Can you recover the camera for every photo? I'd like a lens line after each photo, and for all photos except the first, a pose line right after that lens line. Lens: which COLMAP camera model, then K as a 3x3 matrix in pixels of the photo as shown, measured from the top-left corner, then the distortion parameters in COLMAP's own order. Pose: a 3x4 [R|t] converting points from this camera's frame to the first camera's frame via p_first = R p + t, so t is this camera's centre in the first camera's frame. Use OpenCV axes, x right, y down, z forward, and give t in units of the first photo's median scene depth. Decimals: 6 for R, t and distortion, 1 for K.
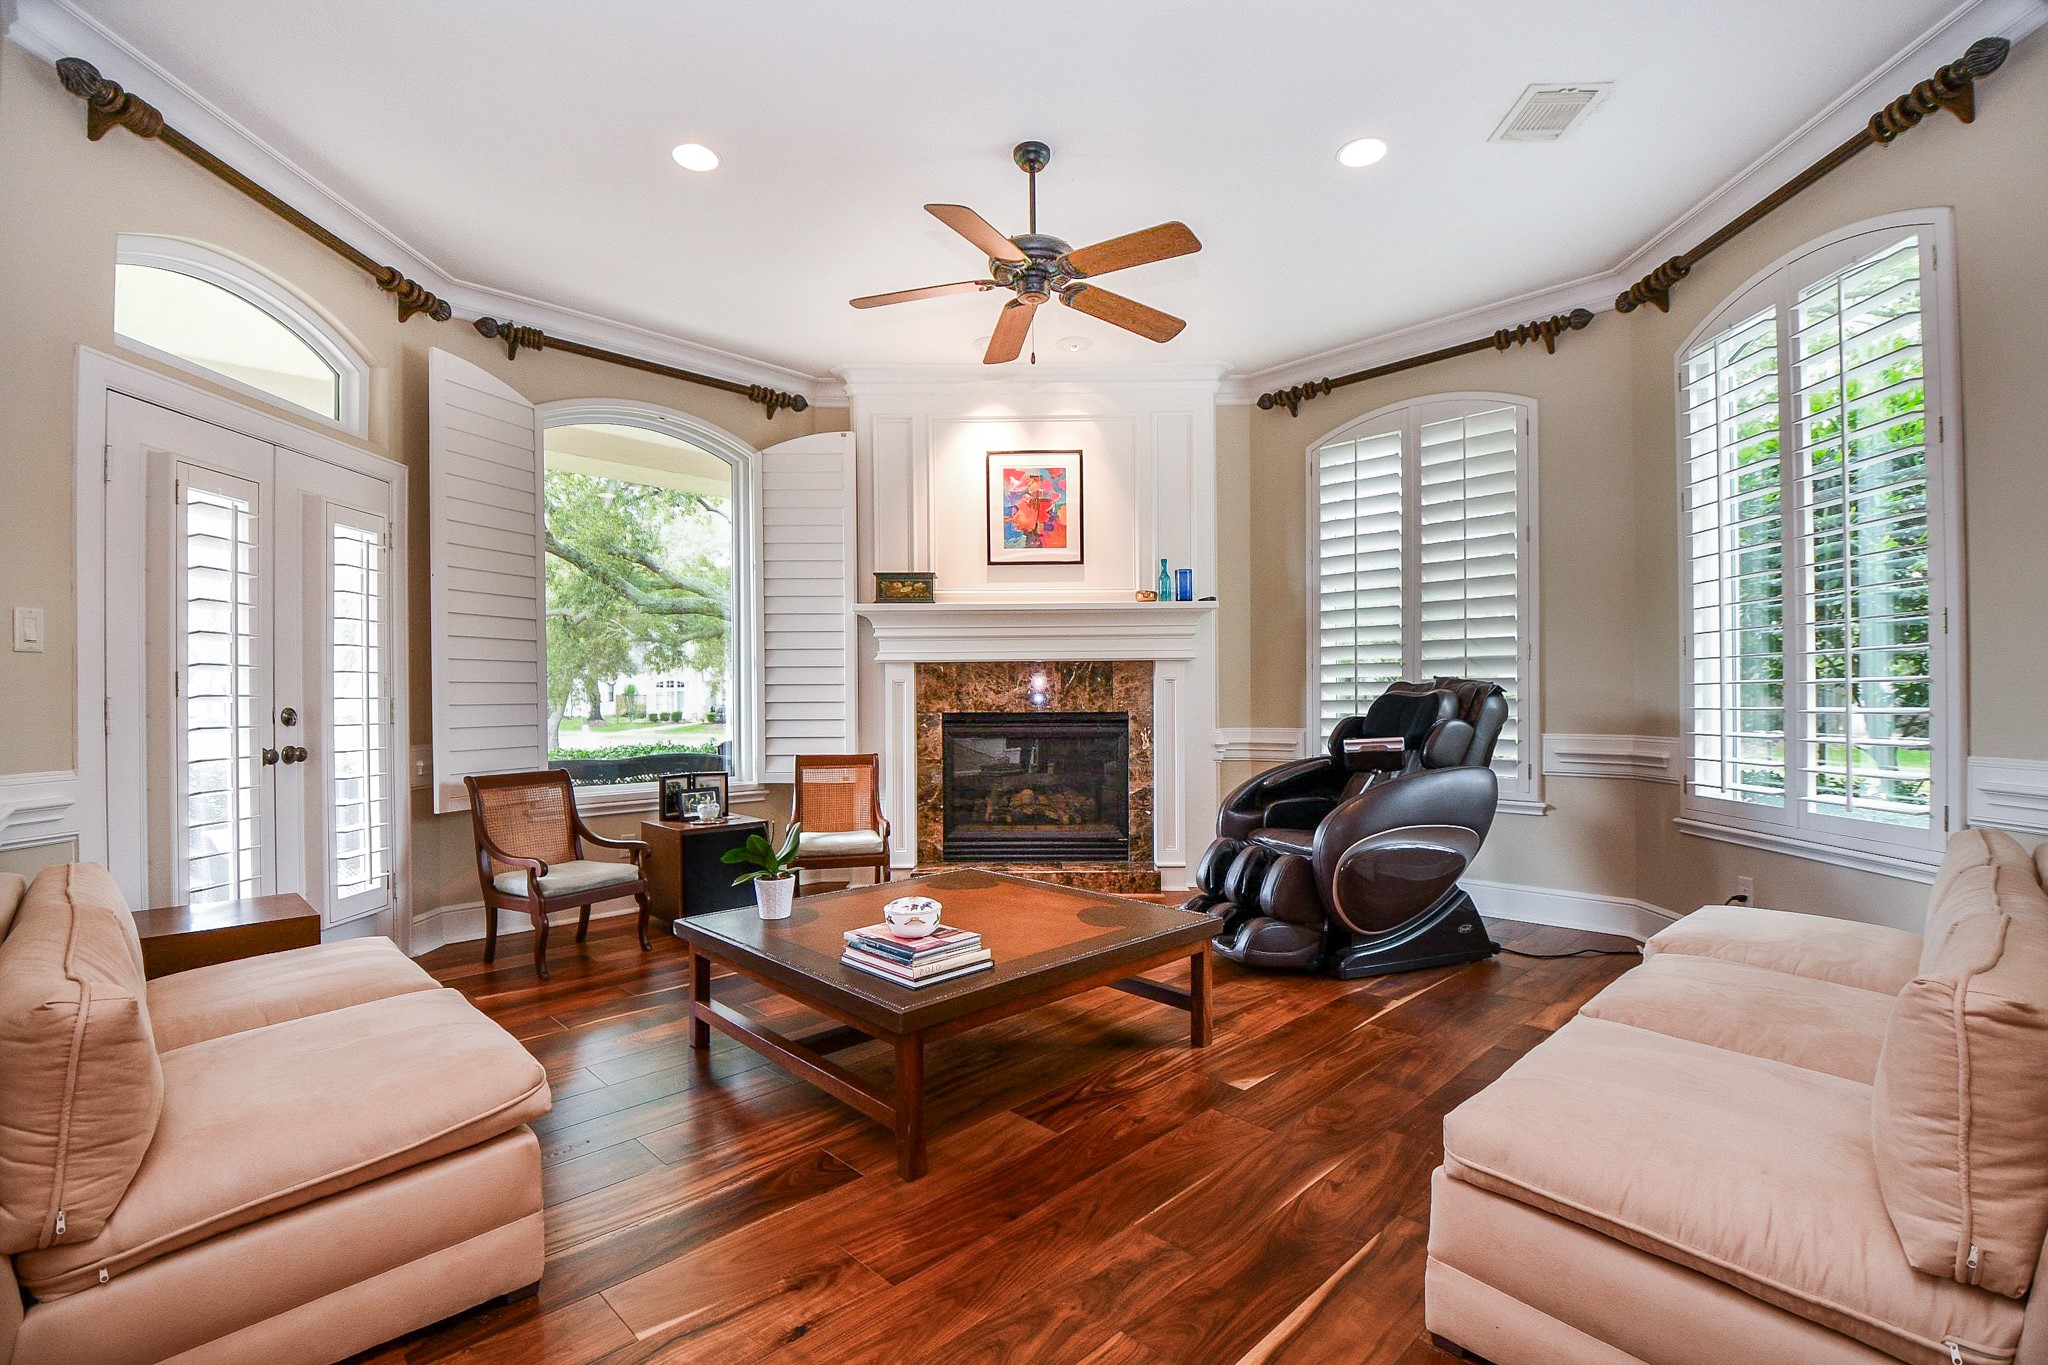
lens RADIAL K [[906.3, 0, 1021.9], [0, 906.3, 694.7], [0, 0, 1]] dist [0.000367, -0.000086]
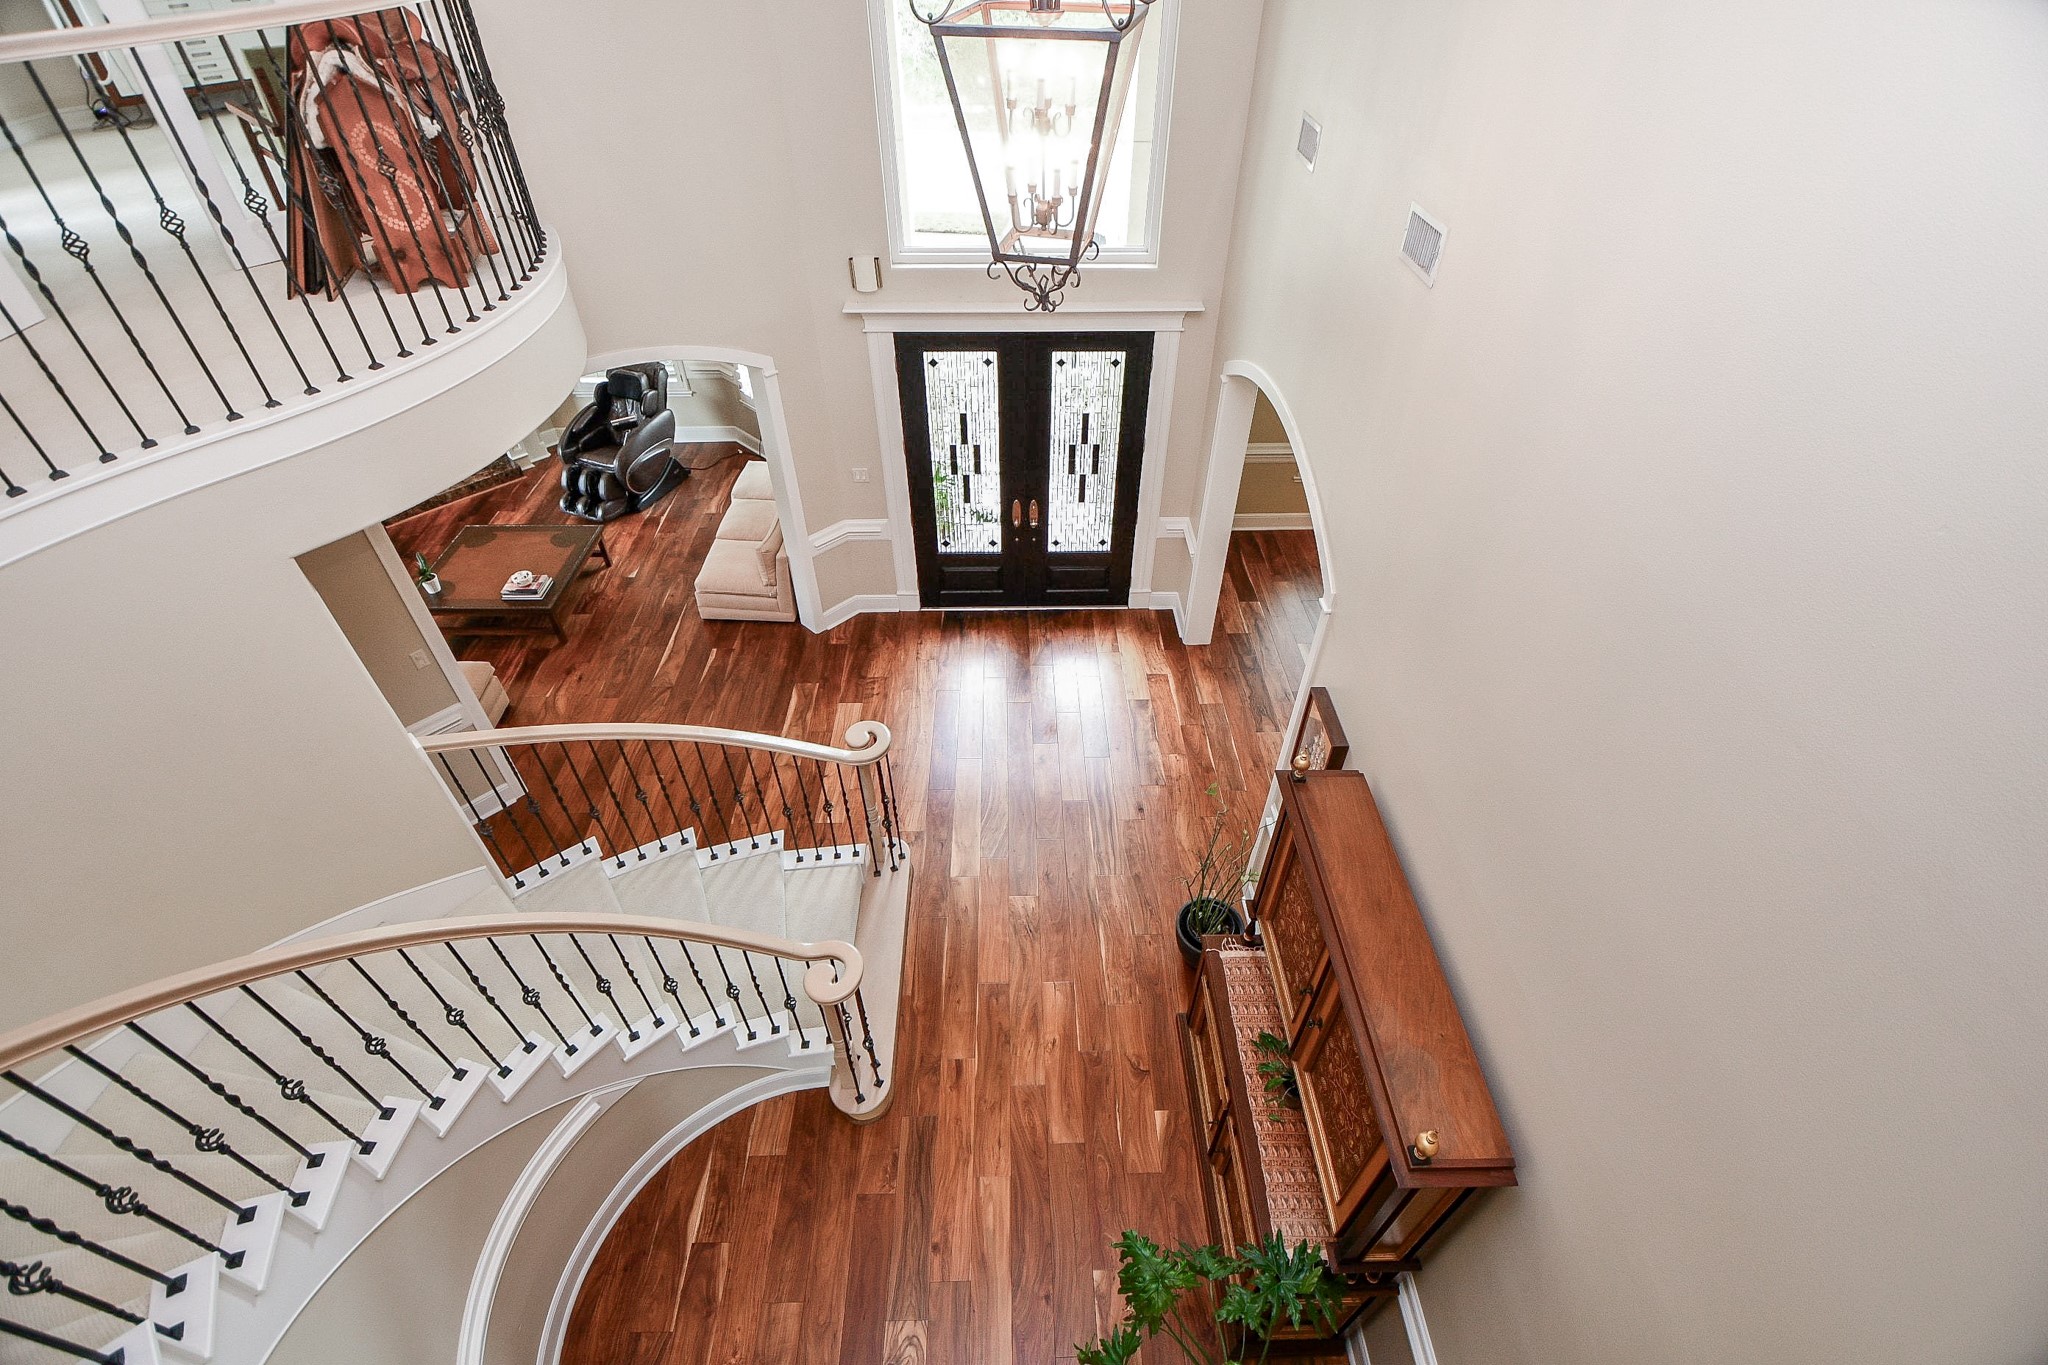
lens RADIAL K [[906.3, 0, 1021.9], [0, 906.3, 694.7], [0, 0, 1]] dist [0.000367, -0.000086]
pose [[0.683473, -0.495114, 0.536401, -0.355007], [-0.001775, 0.733692, 0.679480, -0.686397], [-0.729973, -0.465359, 0.500580, -0.862608]]
